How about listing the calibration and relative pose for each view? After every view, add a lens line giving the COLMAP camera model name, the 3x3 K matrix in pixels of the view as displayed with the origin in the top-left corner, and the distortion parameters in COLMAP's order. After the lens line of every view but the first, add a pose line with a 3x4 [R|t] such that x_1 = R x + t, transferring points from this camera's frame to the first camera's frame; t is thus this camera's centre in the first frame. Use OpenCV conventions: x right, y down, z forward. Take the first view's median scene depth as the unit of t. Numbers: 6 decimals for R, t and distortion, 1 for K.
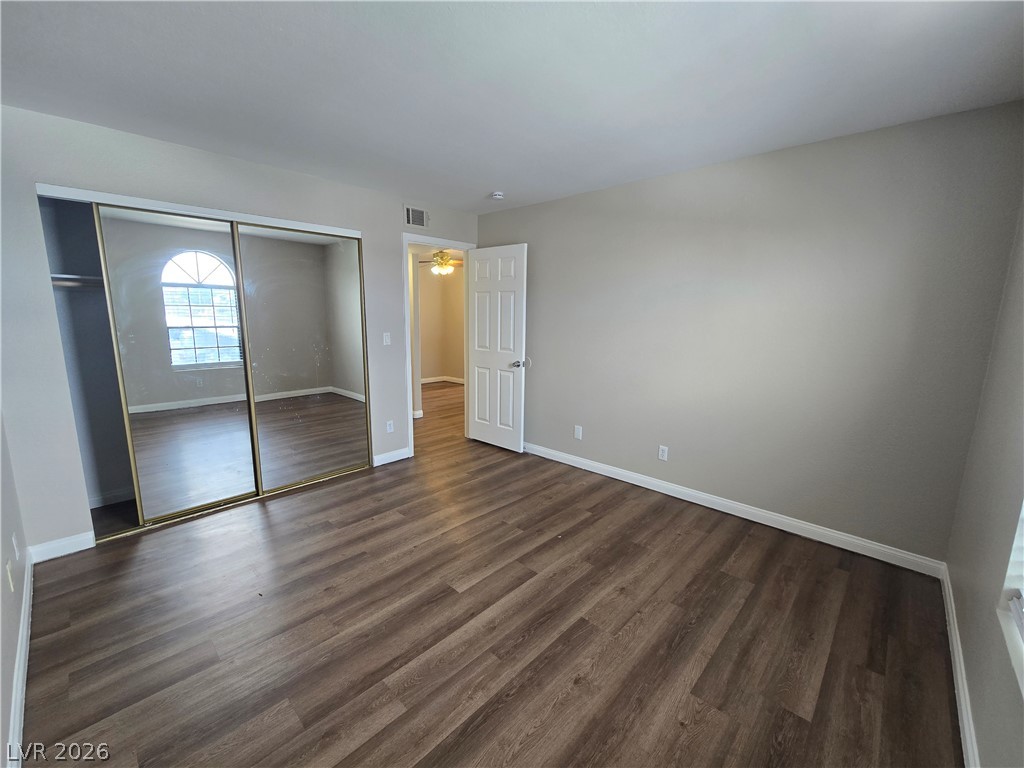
lens RADIAL K [[421.1, 0, 514.7], [0, 421.1, 383.7], [0, 0, 1]] dist [-0.001029, 0.000307]
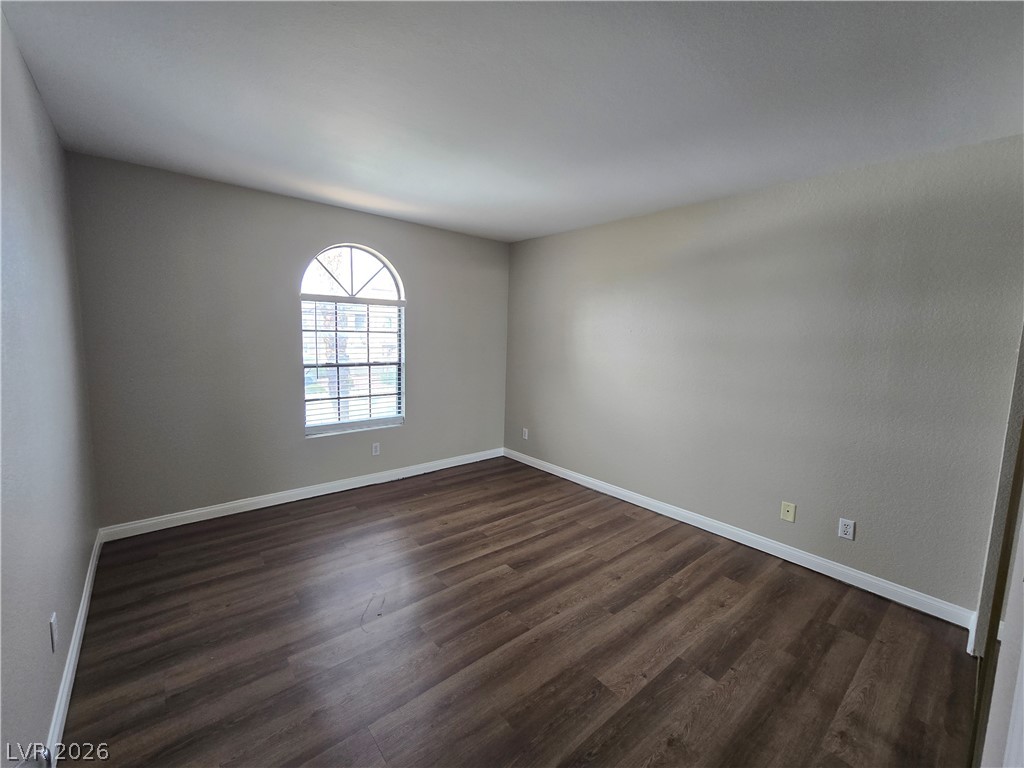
lens RADIAL K [[421.1, 0, 516.4], [0, 421.1, 379.3], [0, 0, 1]] dist [-0.001029, 0.000307]
pose [[-0.993237, -0.050137, 0.104718, -0.257201], [-0.020379, 0.963236, 0.267881, -0.339621], [-0.114299, 0.263935, -0.957744, 1.983329]]
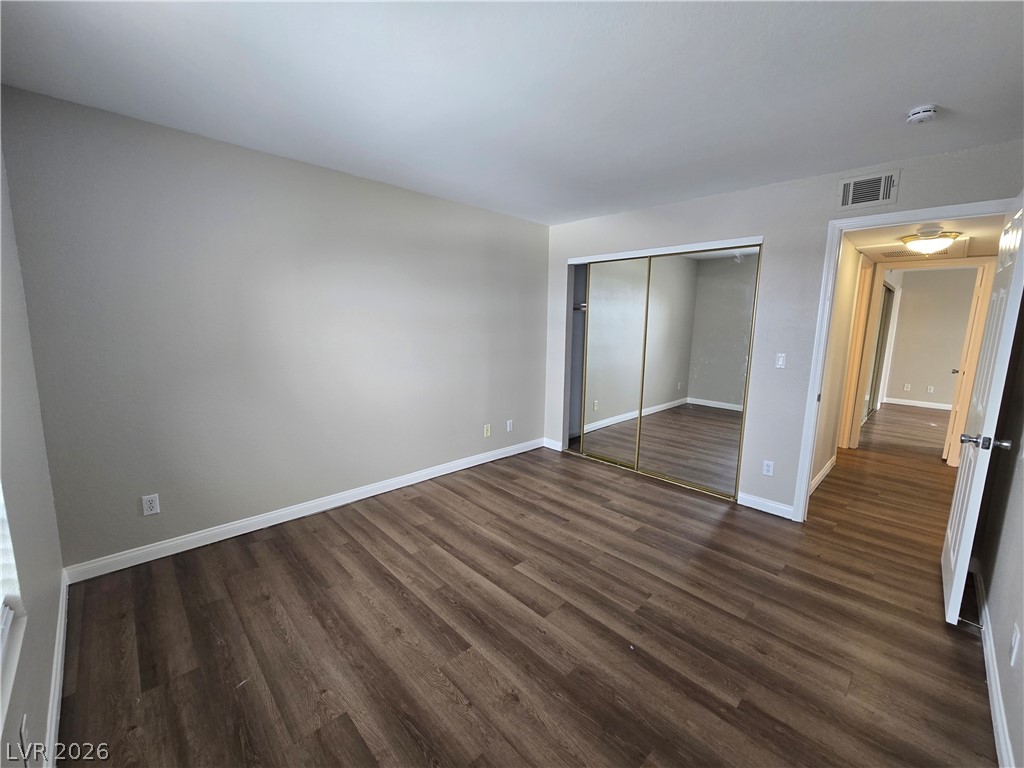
lens RADIAL K [[421.1, 0, 517.4], [0, 421.1, 383.5], [0, 0, 1]] dist [-0.001029, 0.000307]
pose [[-0.043513, 0.139540, -0.989260, 0.909866], [-0.185523, 0.971846, 0.145244, -0.151922], [0.981676, 0.189851, -0.016400, 0.916610]]
